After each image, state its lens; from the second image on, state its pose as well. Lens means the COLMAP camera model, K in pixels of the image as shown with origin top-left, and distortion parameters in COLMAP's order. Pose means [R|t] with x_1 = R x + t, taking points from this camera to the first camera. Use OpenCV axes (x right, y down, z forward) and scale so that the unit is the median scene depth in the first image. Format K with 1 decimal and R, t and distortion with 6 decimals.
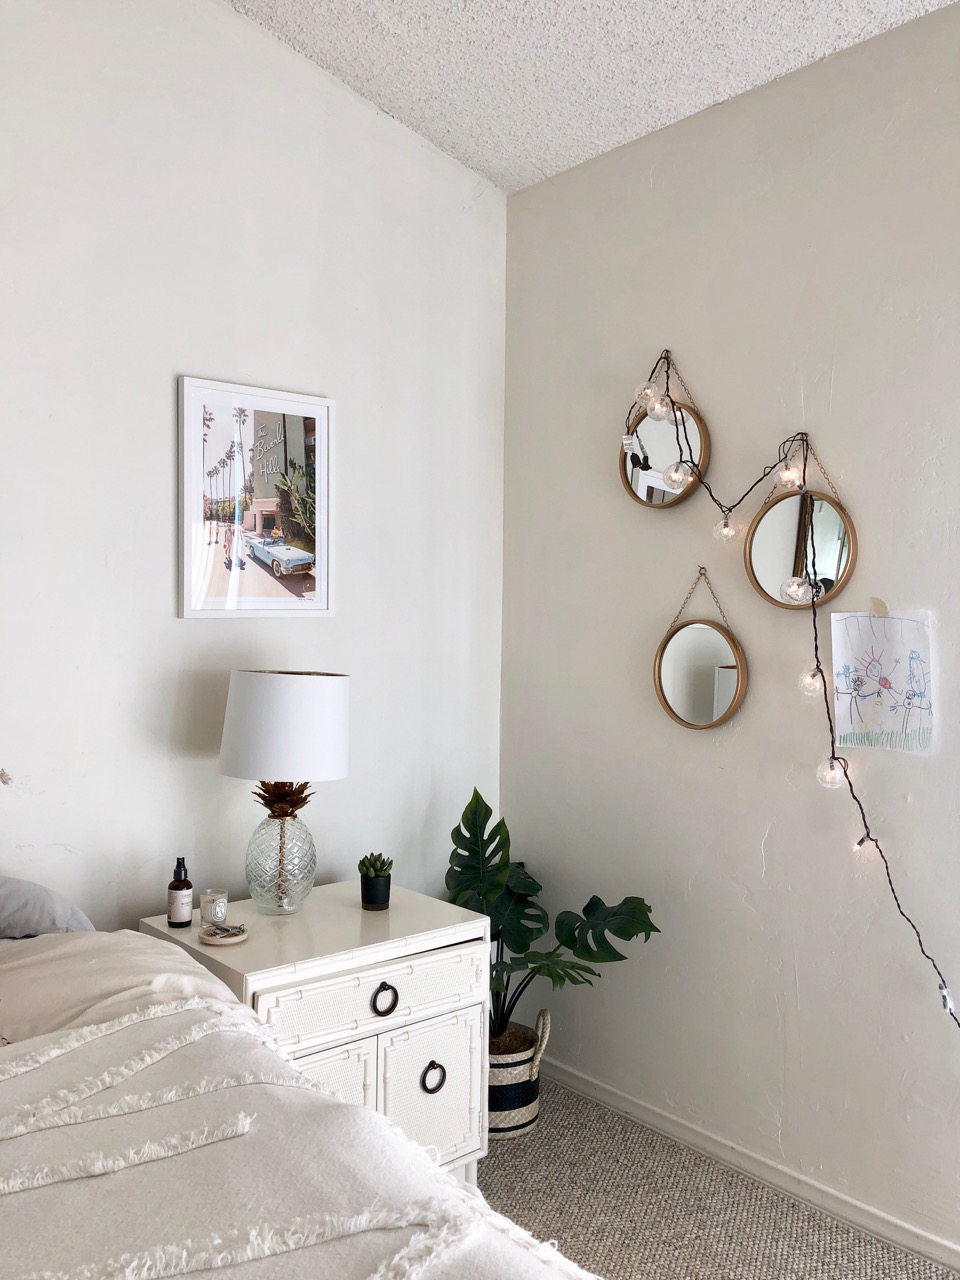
lens RADIAL K [[1076.5, 0, 480.0], [0, 1076.5, 640.0], [0, 0, 1]] dist [0.049621, -0.002160]
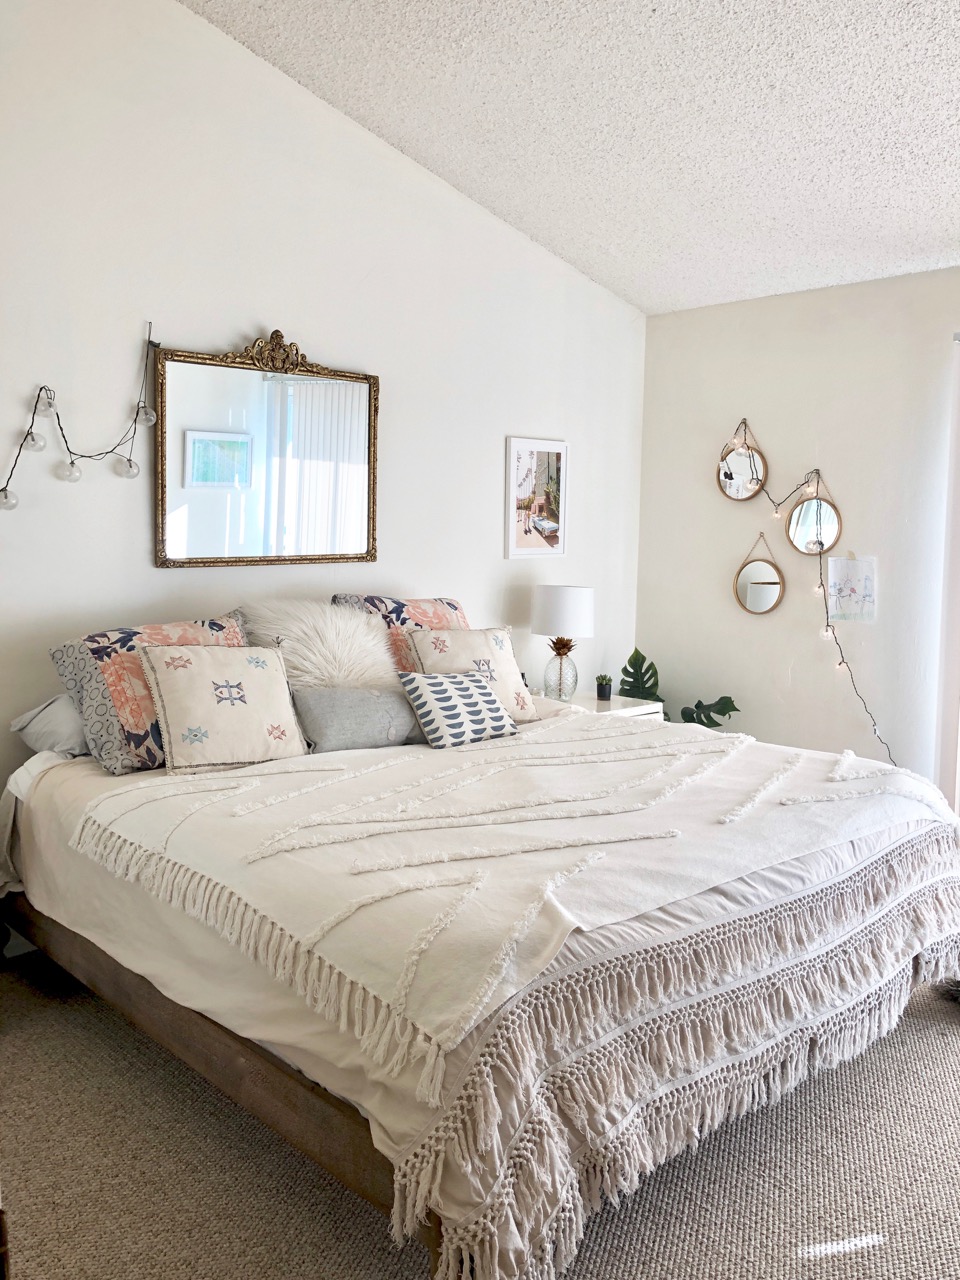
lens RADIAL K [[1082.7, 0, 480.0], [0, 1082.7, 640.0], [0, 0, 1]] dist [0.109406, -0.004047]
pose [[0.998583, -0.001364, 0.053198, -0.417170], [-0.002928, 0.996749, 0.080515, -0.030651], [-0.053135, -0.080557, 0.995333, -0.982444]]
